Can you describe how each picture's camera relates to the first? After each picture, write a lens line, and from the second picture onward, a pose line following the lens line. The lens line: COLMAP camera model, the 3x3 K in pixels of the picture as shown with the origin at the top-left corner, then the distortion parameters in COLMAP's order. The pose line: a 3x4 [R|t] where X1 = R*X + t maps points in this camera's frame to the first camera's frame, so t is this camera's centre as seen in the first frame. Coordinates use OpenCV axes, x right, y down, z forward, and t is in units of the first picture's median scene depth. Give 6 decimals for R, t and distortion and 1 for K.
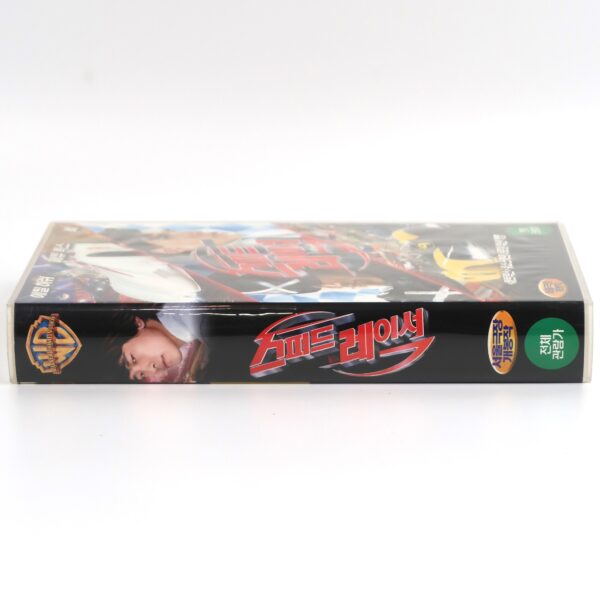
lens RADIAL K [[850.1, 0, 305.7], [0, 850.1, 299.9], [0, 0, 1]] dist [0.013786, 0.000000]
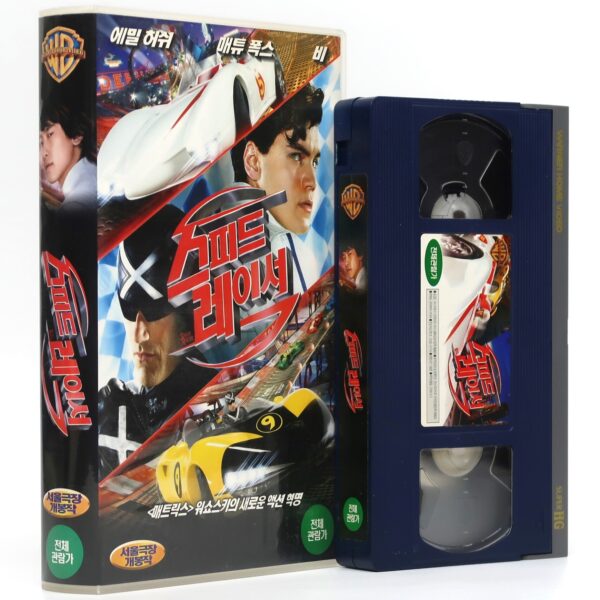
lens RADIAL K [[882.0, 0, 299.8], [0, 882.0, 302.0], [0, 0, 1]] dist [0.013112, 0.000000]
pose [[0.005078, 0.999865, 0.015597, -0.019539], [-0.987079, 0.002514, 0.160212, -0.365486], [0.160151, -0.016209, 0.986959, 0.017617]]
